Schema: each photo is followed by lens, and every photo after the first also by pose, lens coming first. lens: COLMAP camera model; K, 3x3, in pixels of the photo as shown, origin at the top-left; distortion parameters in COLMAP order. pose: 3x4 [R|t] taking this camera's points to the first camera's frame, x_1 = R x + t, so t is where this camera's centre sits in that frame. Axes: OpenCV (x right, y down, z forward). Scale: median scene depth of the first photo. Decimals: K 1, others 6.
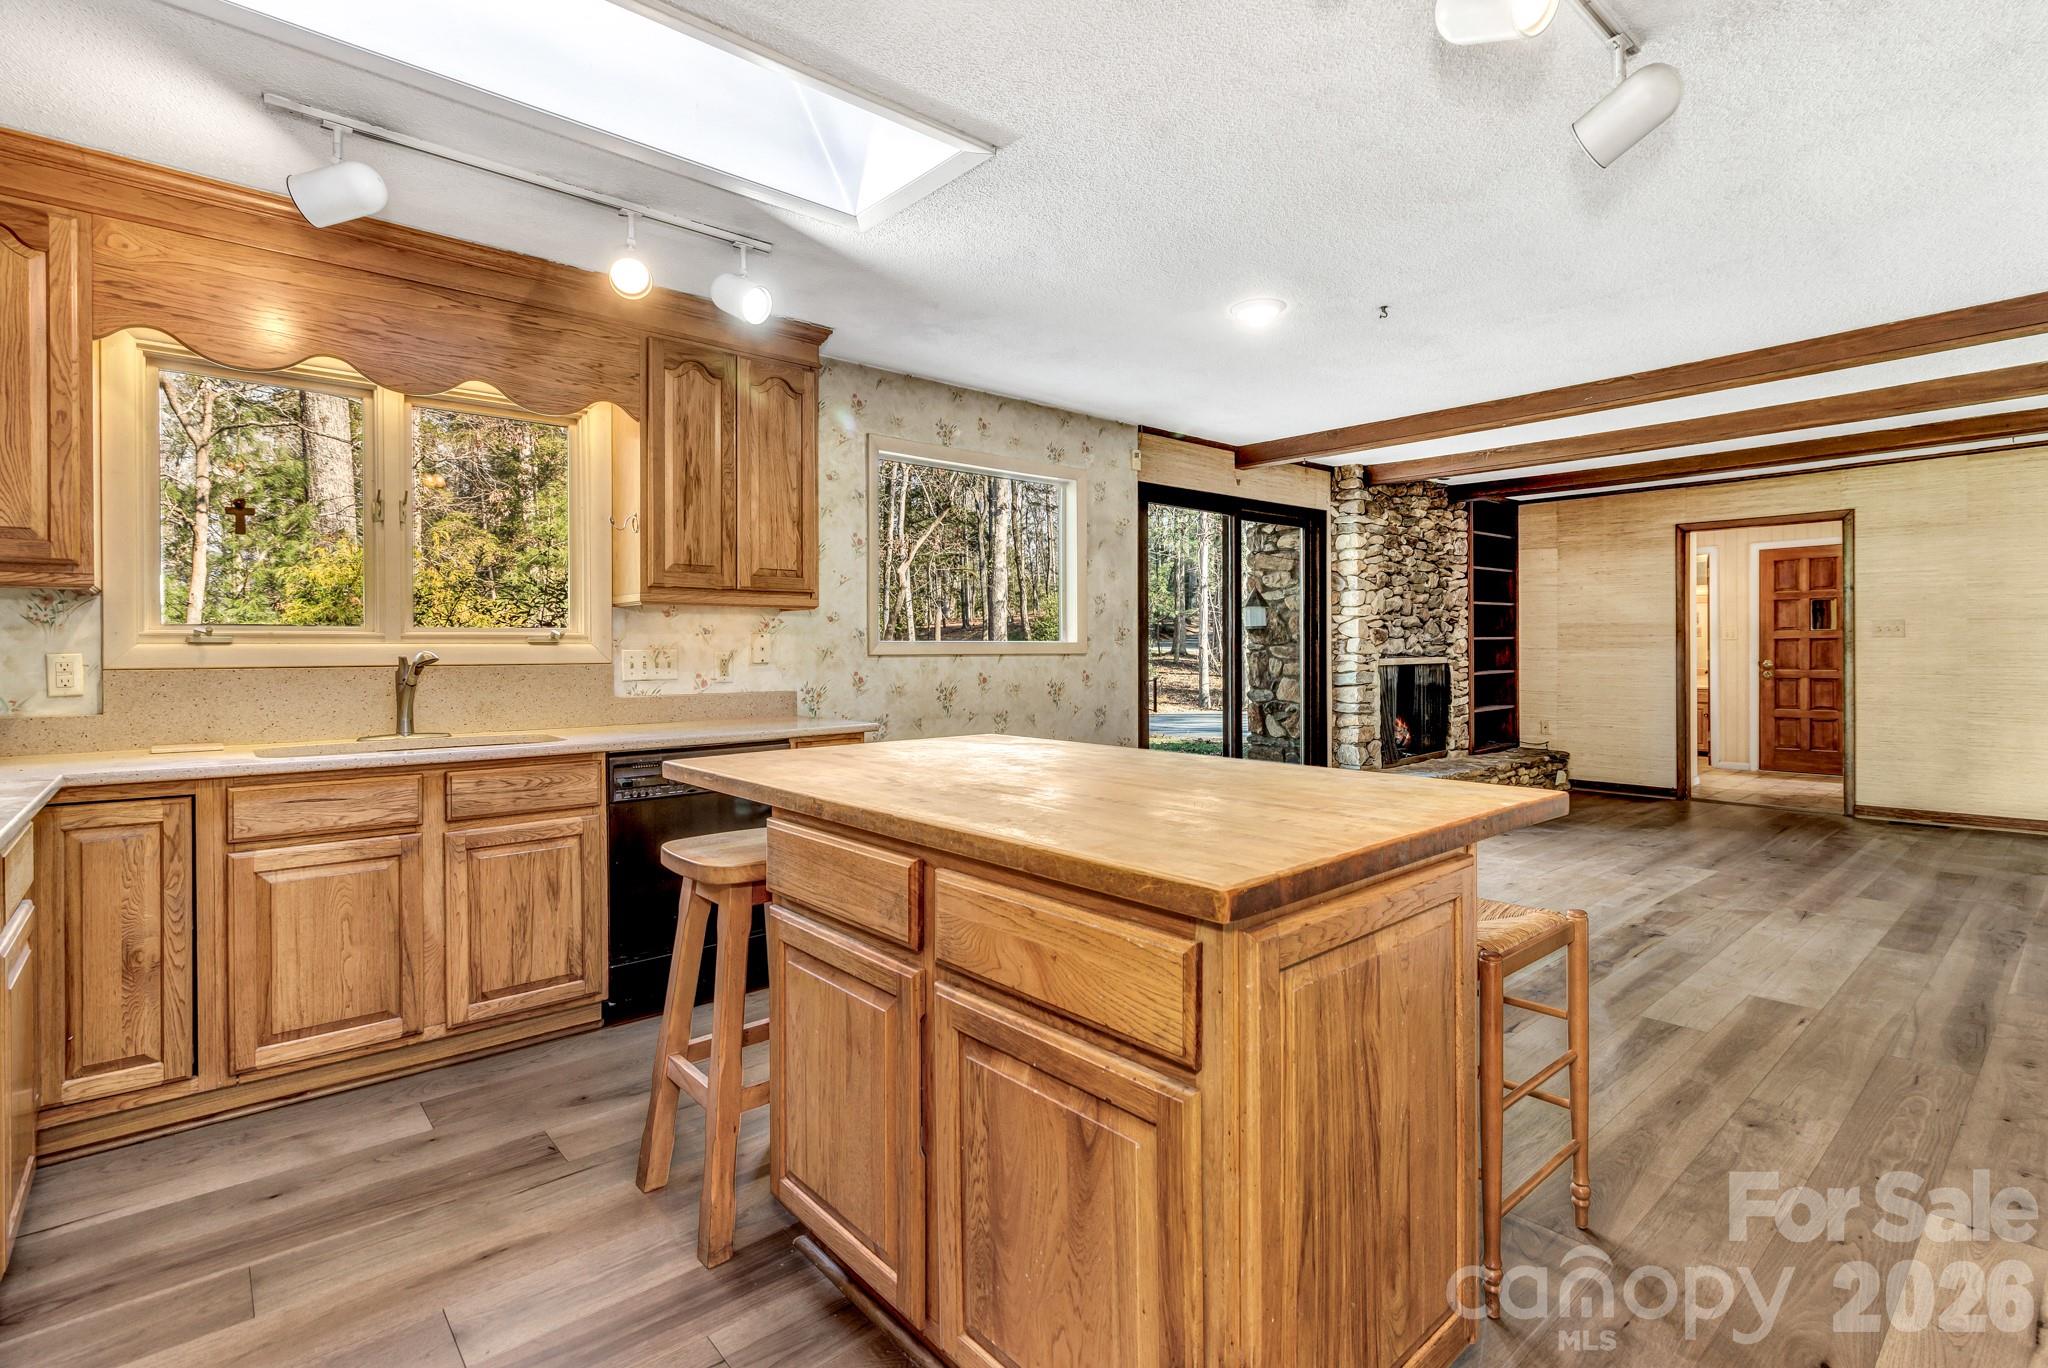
lens RADIAL K [[967.1, 0, 1086.4], [0, 967.1, 653.8], [0, 0, 1]] dist [0.001706, 0.000020]
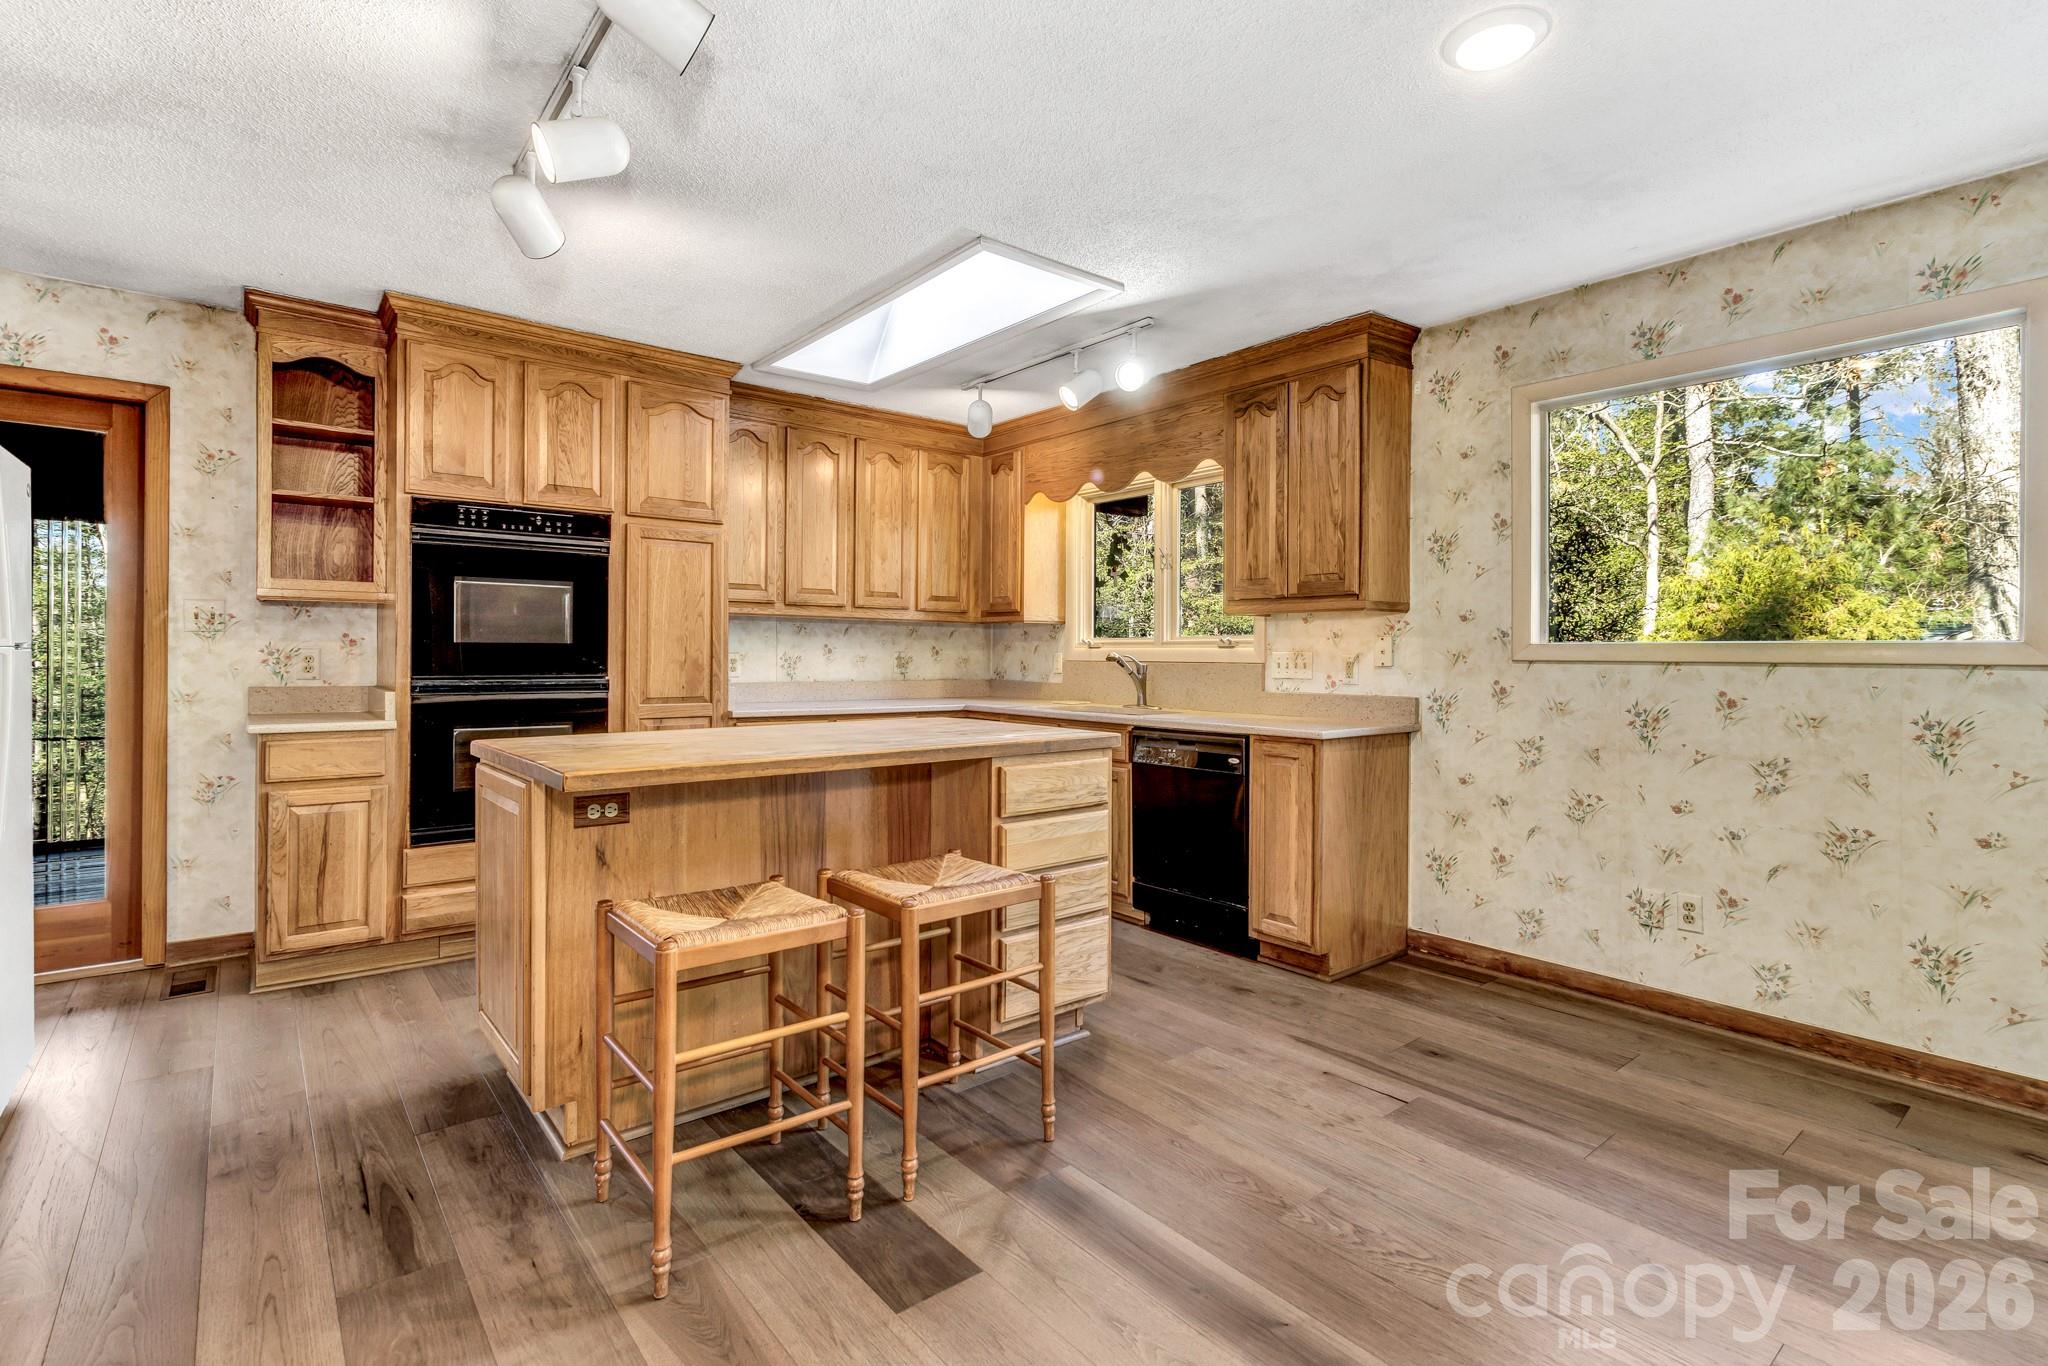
lens RADIAL K [[961.2, 0, 1026.3], [0, 961.2, 656.4], [0, 0, 1]] dist [-0.001545, -0.000183]
pose [[-0.064623, 0.006348, -0.997890, 0.416605], [-0.009231, 0.999933, 0.006958, -0.002656], [0.997867, 0.009661, -0.064560, 0.441865]]
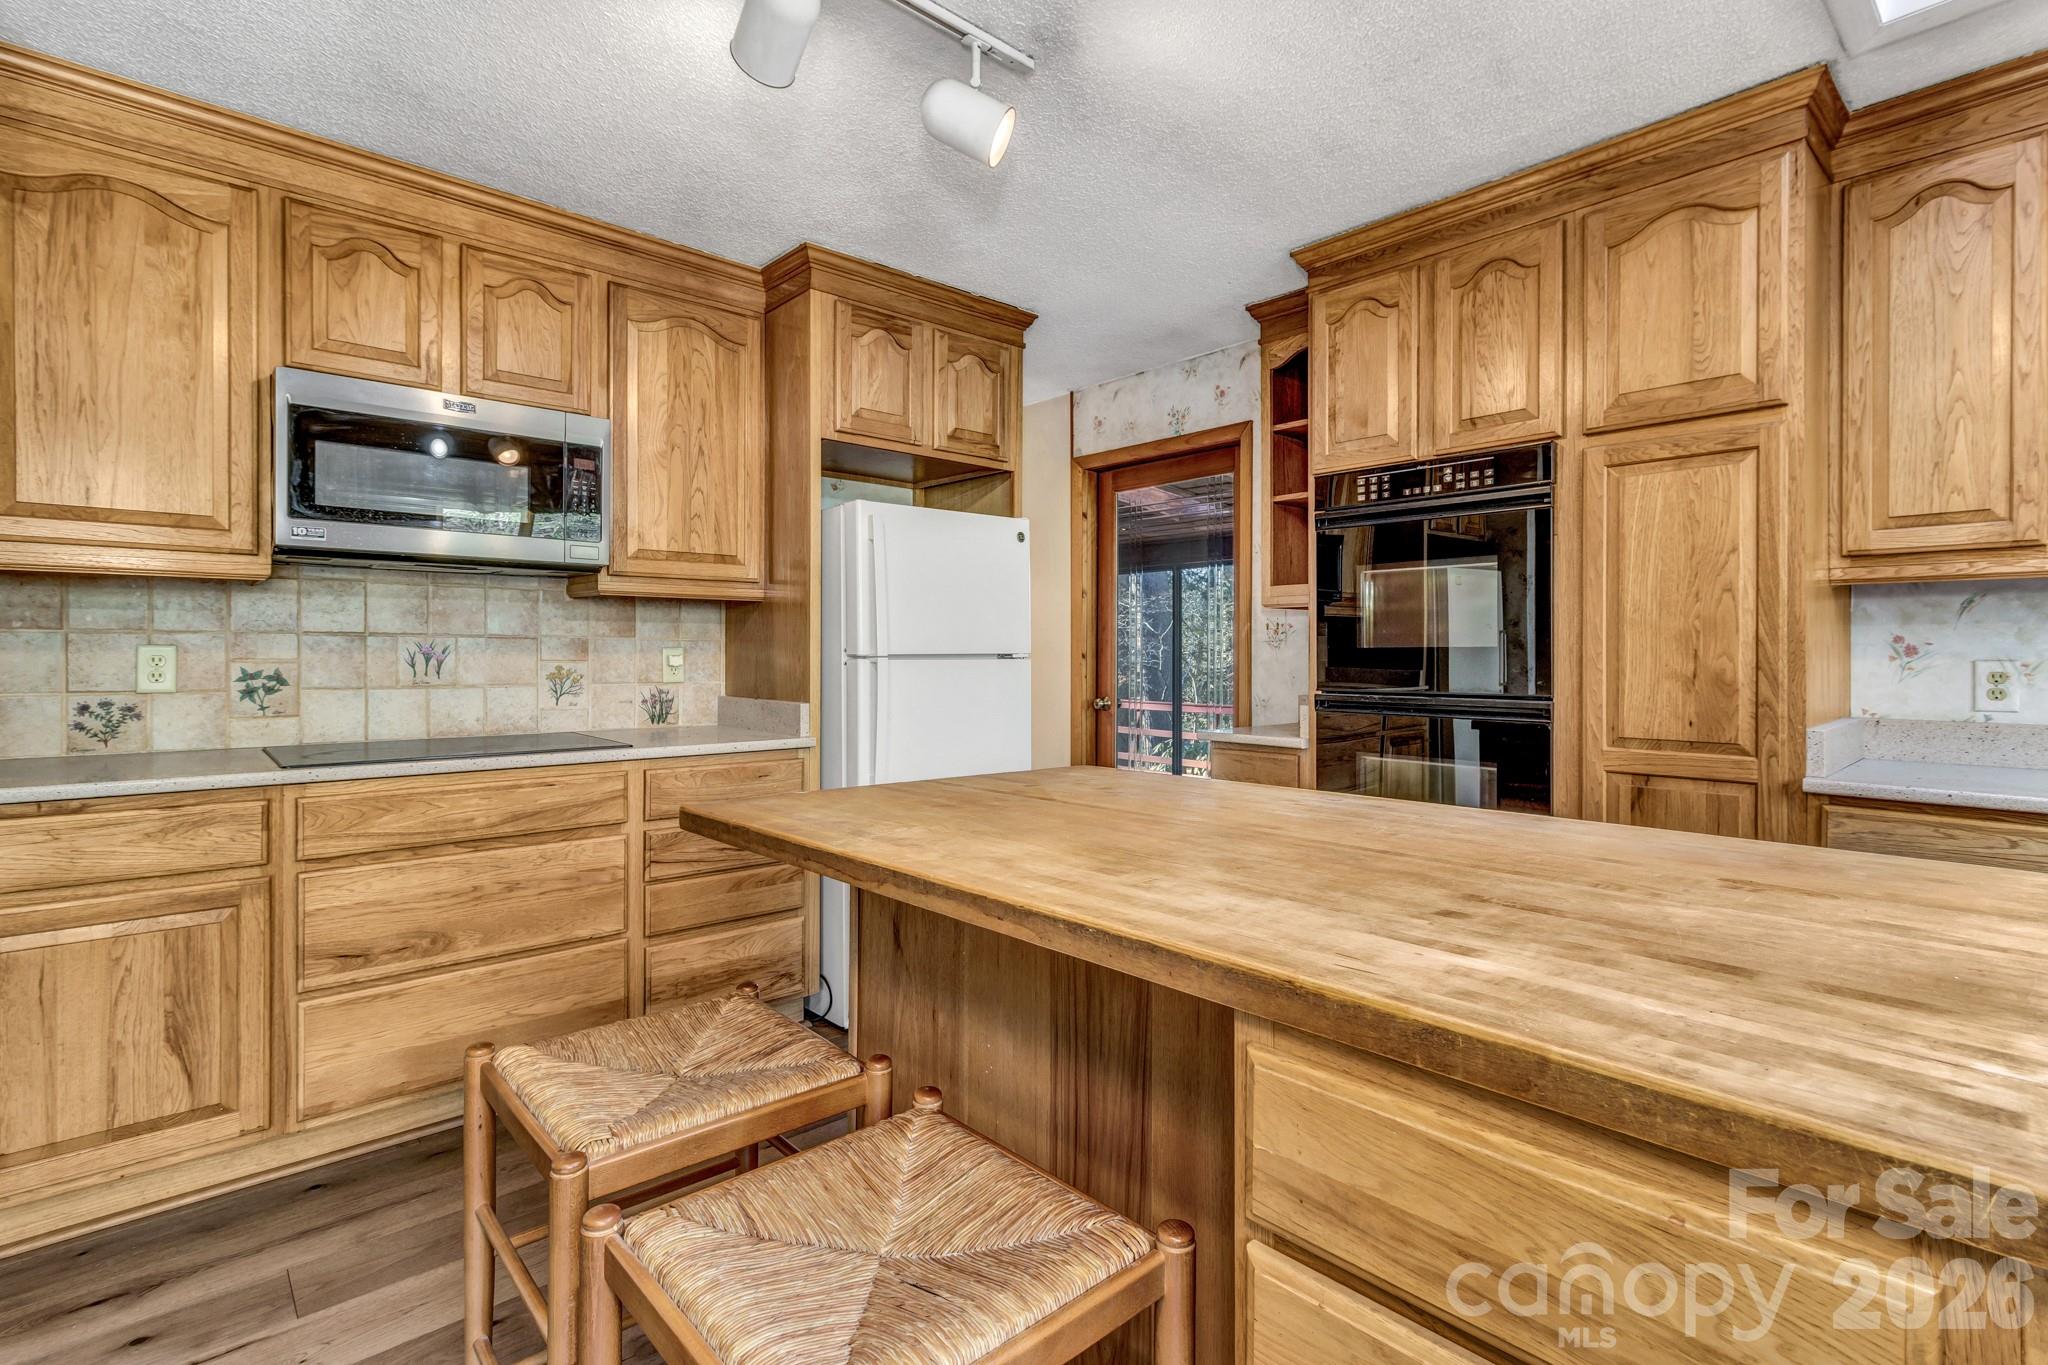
lens RADIAL K [[956.3, 0, 1040.1], [0, 956.3, 655.0], [0, 0, 1]] dist [0.000223, 0.000798]
pose [[-0.999916, 0.003064, 0.012599, 0.025255], [0.003092, 0.999993, 0.002198, -0.001878], [-0.012592, 0.002237, -0.999918, 0.523690]]
